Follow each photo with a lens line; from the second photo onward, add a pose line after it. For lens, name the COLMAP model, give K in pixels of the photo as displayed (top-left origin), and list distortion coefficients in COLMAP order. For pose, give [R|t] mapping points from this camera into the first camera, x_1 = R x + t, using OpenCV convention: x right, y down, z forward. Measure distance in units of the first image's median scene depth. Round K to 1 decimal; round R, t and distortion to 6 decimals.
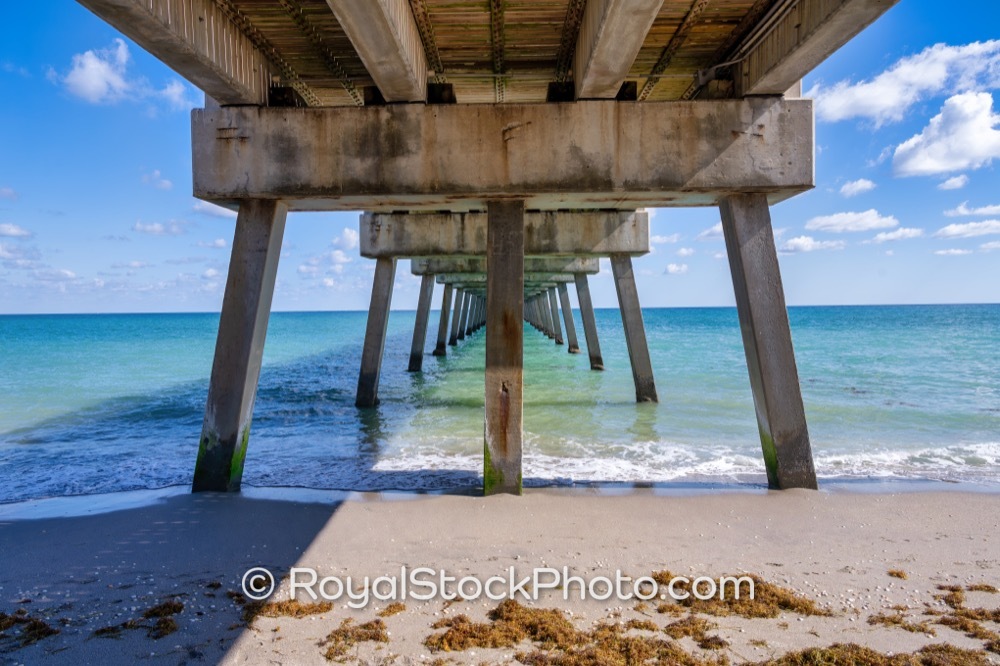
lens RADIAL K [[700.8, 0, 487.3], [0, 700.8, 327.6], [0, 0, 1]] dist [-0.022531, -0.009110]
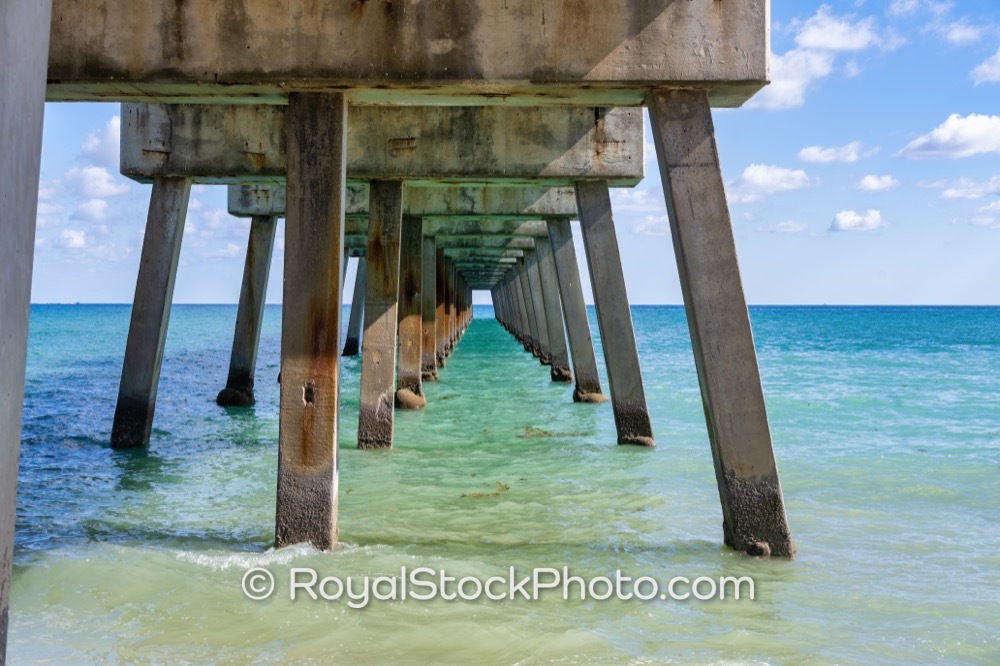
lens RADIAL K [[1547.4, 0, 489.4], [0, 1547.4, 323.2], [0, 0, 1]] dist [0.008674, 0.000000]
pose [[0.999483, 0.012253, 0.029731, 0.084661], [-0.011777, 0.999800, -0.016133, 0.013717], [-0.029923, 0.015775, 0.999428, 0.298111]]
